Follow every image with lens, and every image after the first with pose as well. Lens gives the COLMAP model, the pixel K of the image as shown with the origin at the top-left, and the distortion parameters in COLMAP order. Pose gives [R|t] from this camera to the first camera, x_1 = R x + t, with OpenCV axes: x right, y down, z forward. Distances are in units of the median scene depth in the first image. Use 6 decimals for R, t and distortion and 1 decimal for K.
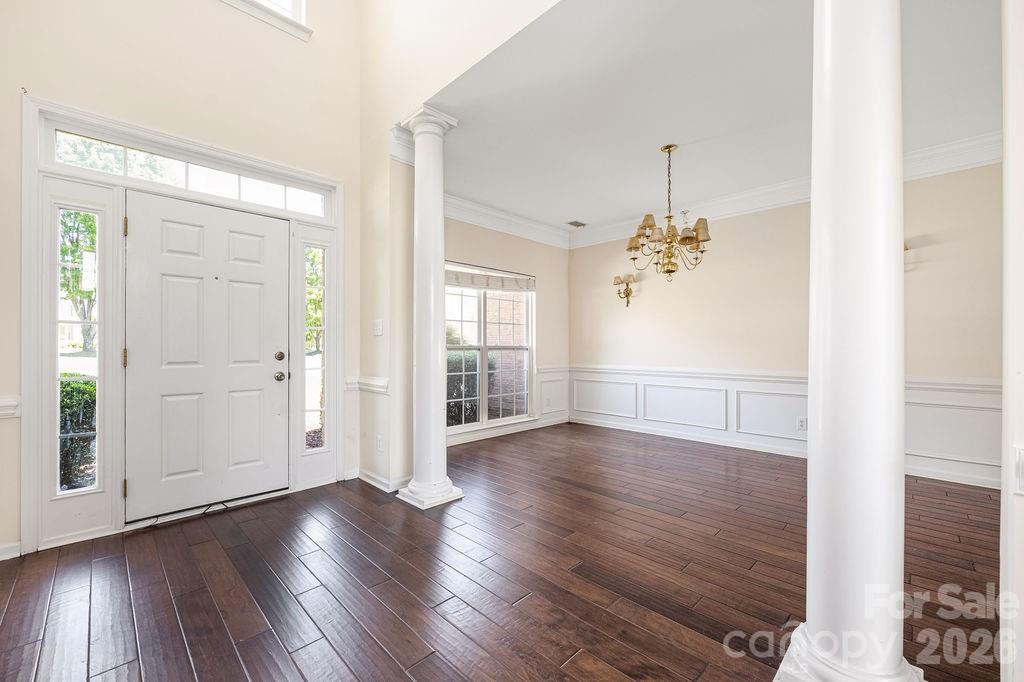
lens RADIAL K [[411.6, 0, 510.6], [0, 411.6, 342.3], [0, 0, 1]] dist [-0.003618, -0.000111]
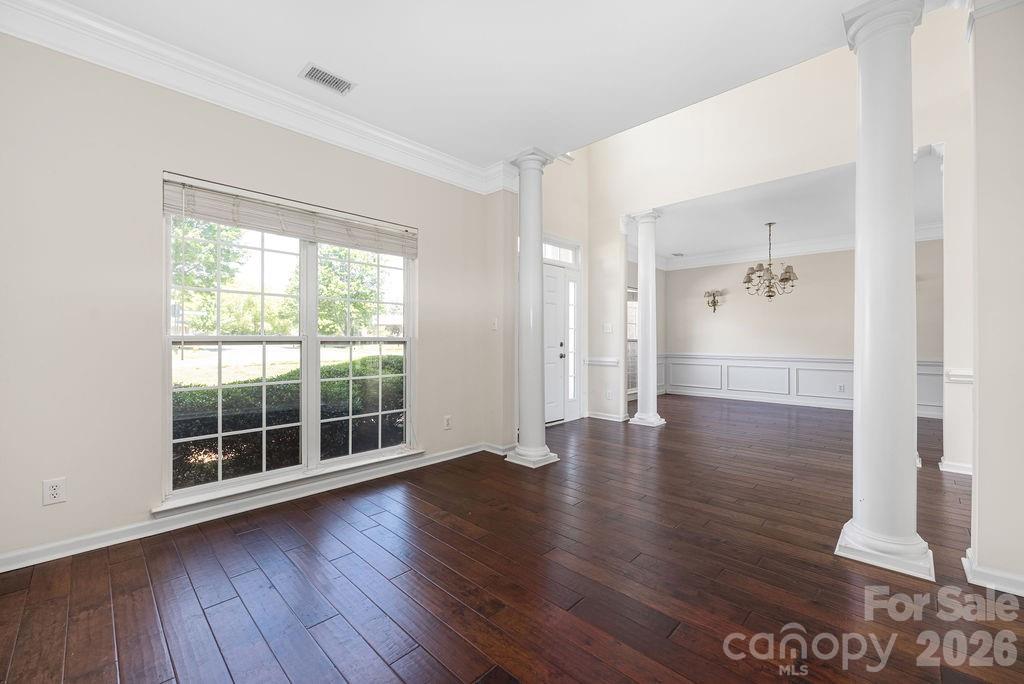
lens RADIAL K [[416.1, 0, 517.8], [0, 416.1, 333.3], [0, 0, 1]] dist [0.014110, -0.000018]
pose [[0.999412, 0.003146, 0.034155, -0.716563], [-0.002967, 0.999982, -0.005278, -0.003605], [-0.034171, 0.005173, 0.999403, -0.701482]]
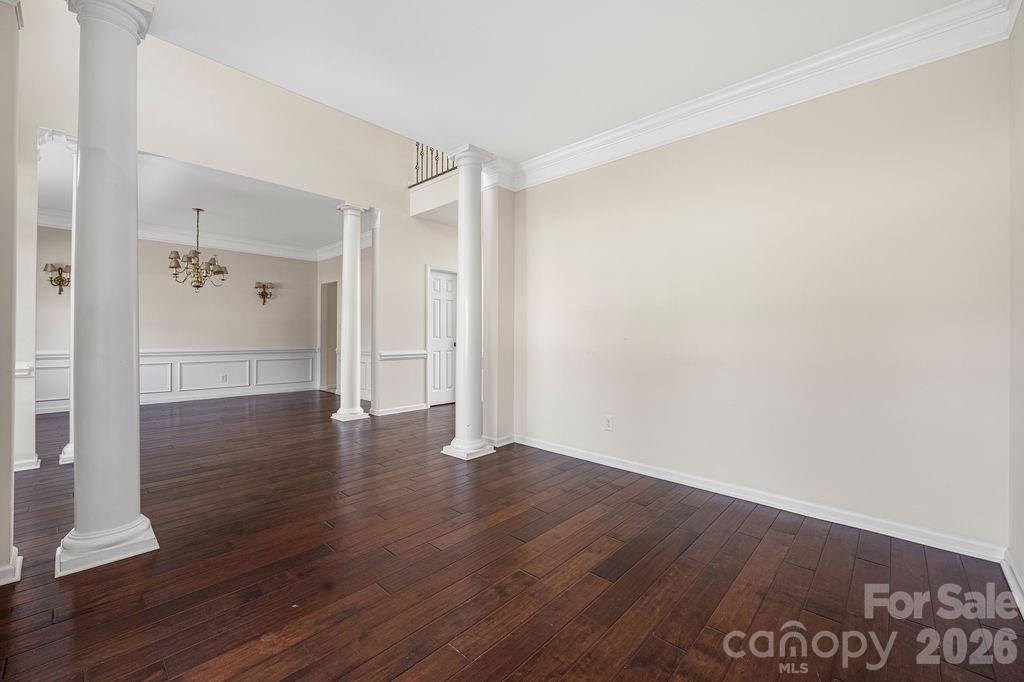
lens RADIAL K [[411.6, 0, 510.6], [0, 411.6, 342.3], [0, 0, 1]] dist [-0.003618, -0.000111]
pose [[-0.039634, -0.017280, 0.999065, -1.257023], [-0.015509, 0.999741, 0.016676, 0.000863], [-0.999094, -0.014834, -0.039891, -0.165953]]
